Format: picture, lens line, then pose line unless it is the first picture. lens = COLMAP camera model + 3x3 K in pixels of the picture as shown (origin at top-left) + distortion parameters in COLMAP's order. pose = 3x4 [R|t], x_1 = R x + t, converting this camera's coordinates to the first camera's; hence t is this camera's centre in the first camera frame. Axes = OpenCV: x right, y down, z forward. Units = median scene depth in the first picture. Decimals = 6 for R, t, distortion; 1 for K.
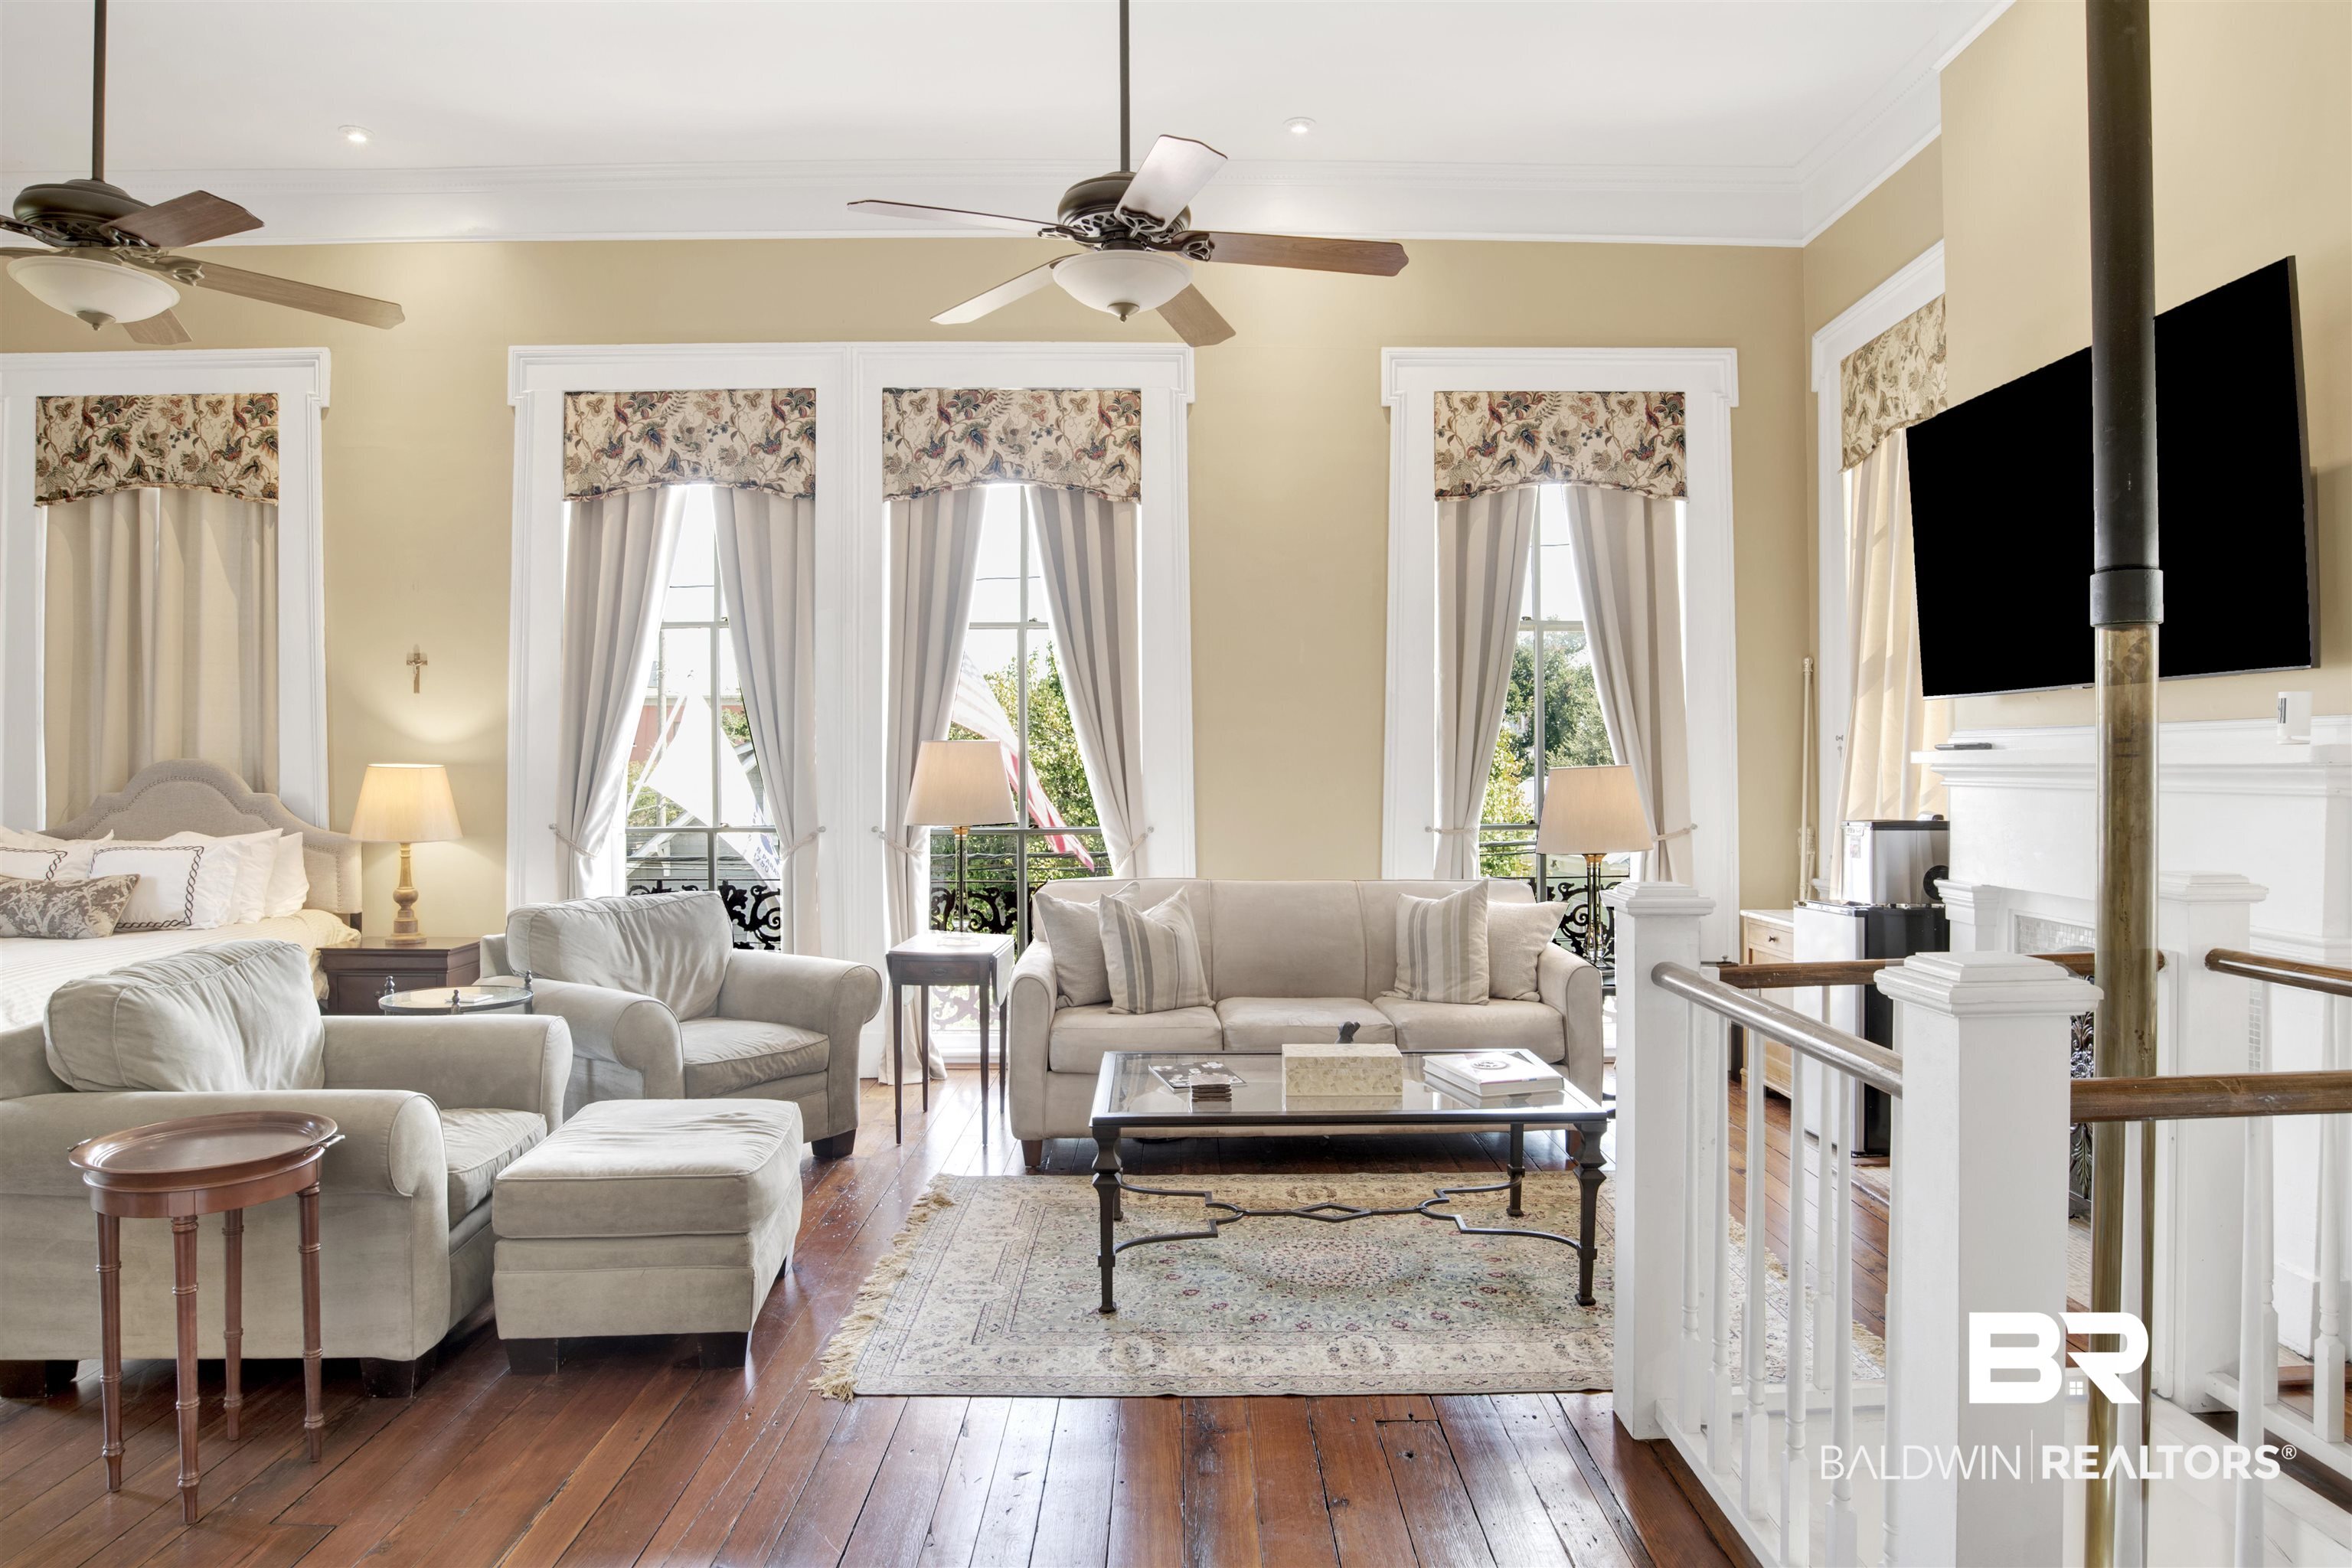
lens RADIAL K [[1356.0, 0, 1202.2], [0, 1356.0, 767.0], [0, 0, 1]] dist [-0.096024, 0.069588]
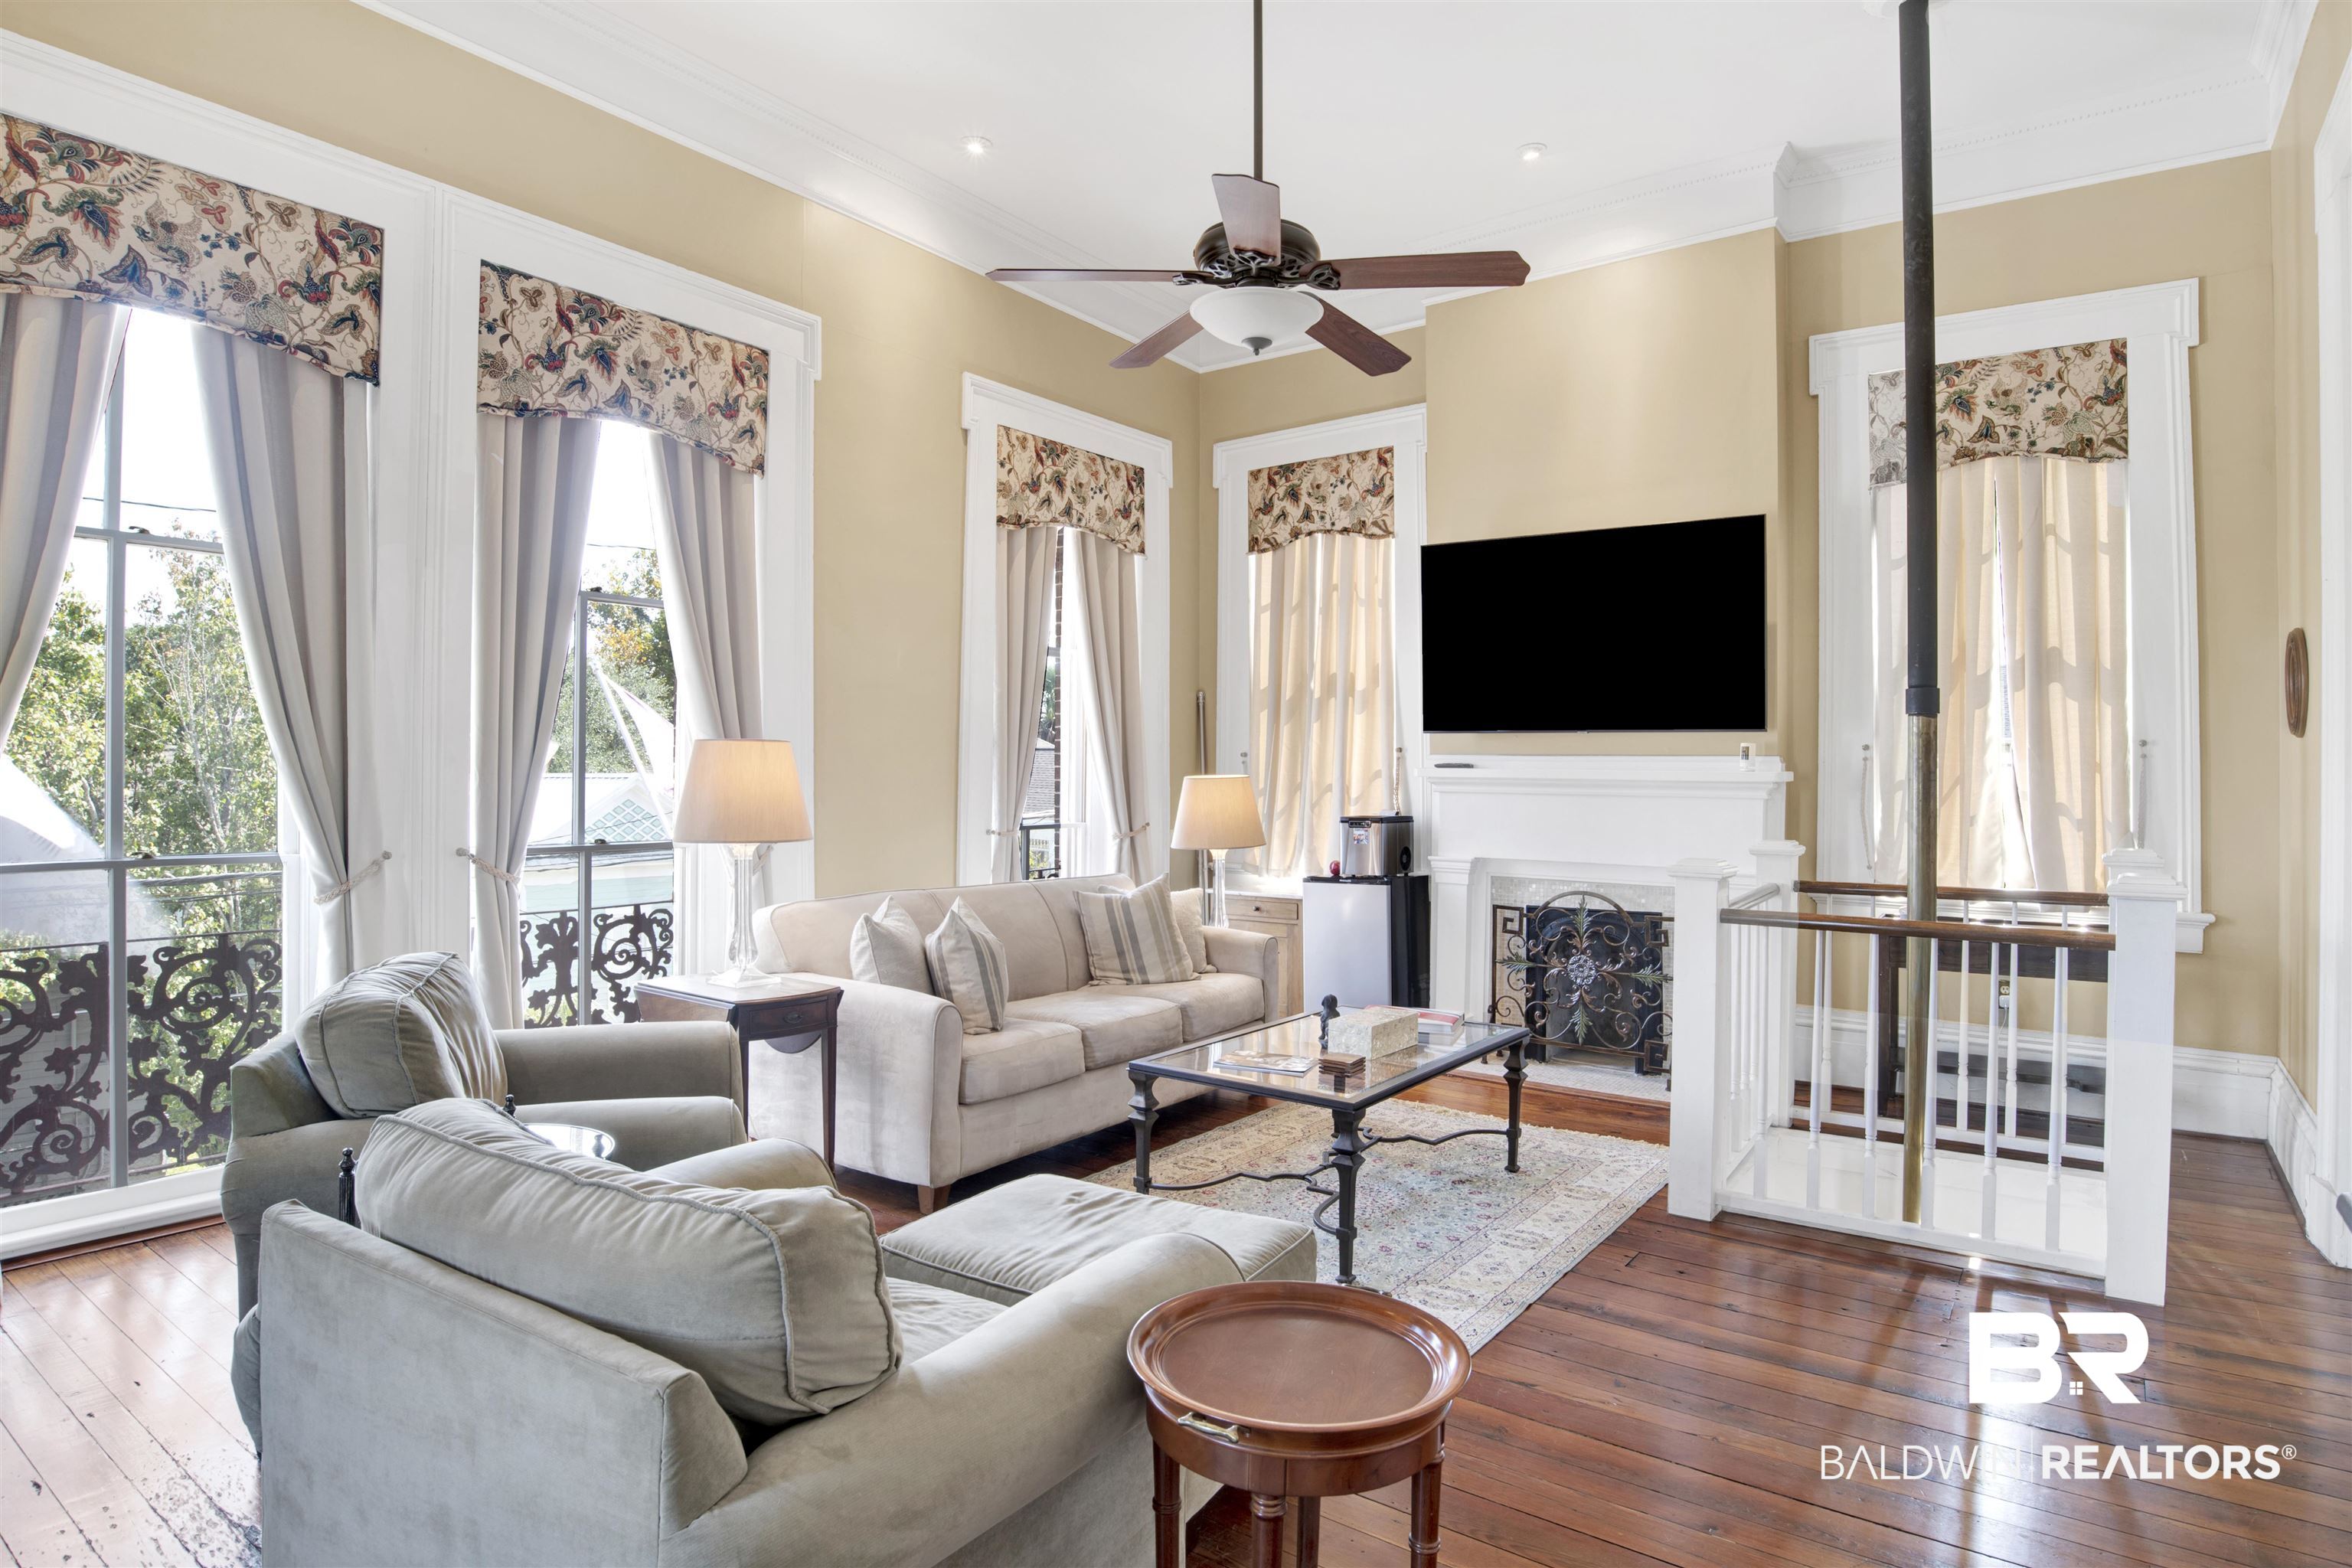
lens RADIAL K [[1289.1, 0, 1174.2], [0, 1289.1, 746.3], [0, 0, 1]] dist [-0.060212, 0.020427]
pose [[0.605192, 0.024916, 0.795689, -0.556652], [-0.014409, 0.999689, -0.020345, -0.003149], [-0.795949, 0.000848, 0.605363, 0.269039]]
